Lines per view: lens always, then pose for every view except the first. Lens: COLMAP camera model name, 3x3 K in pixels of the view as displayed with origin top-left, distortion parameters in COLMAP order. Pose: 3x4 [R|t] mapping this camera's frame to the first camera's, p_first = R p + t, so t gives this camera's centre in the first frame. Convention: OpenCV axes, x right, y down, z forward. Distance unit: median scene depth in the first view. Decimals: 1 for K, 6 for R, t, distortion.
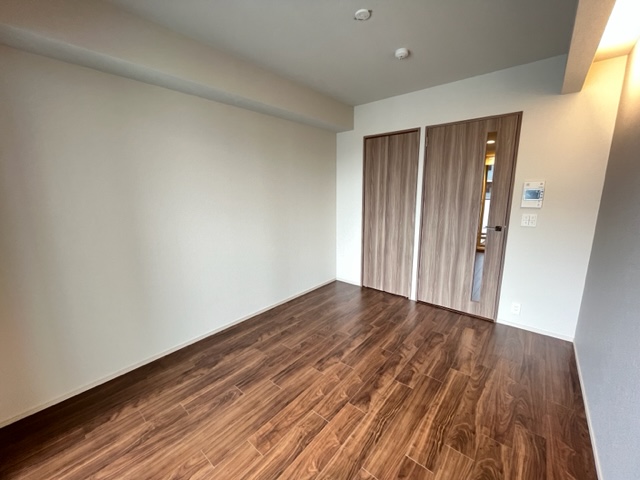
lens RADIAL K [[259.8, 0, 320.0], [0, 259.8, 240.0], [0, 0, 1]] dist [-0.010253, 0.000120]
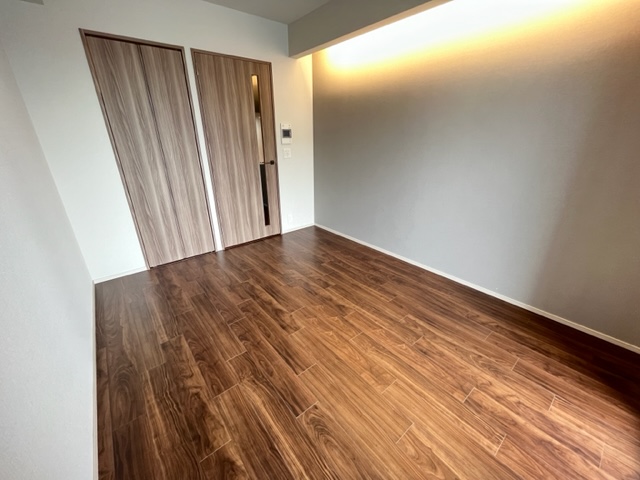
lens RADIAL K [[259.8, 0, 320.0], [0, 259.8, 240.0], [0, 0, 1]] dist [-0.010253, 0.000120]
pose [[0.172043, -0.358895, 0.917385, -0.618740], [0.190079, 0.925865, 0.326565, -0.066896], [-0.966577, 0.118192, 0.227507, 0.580848]]
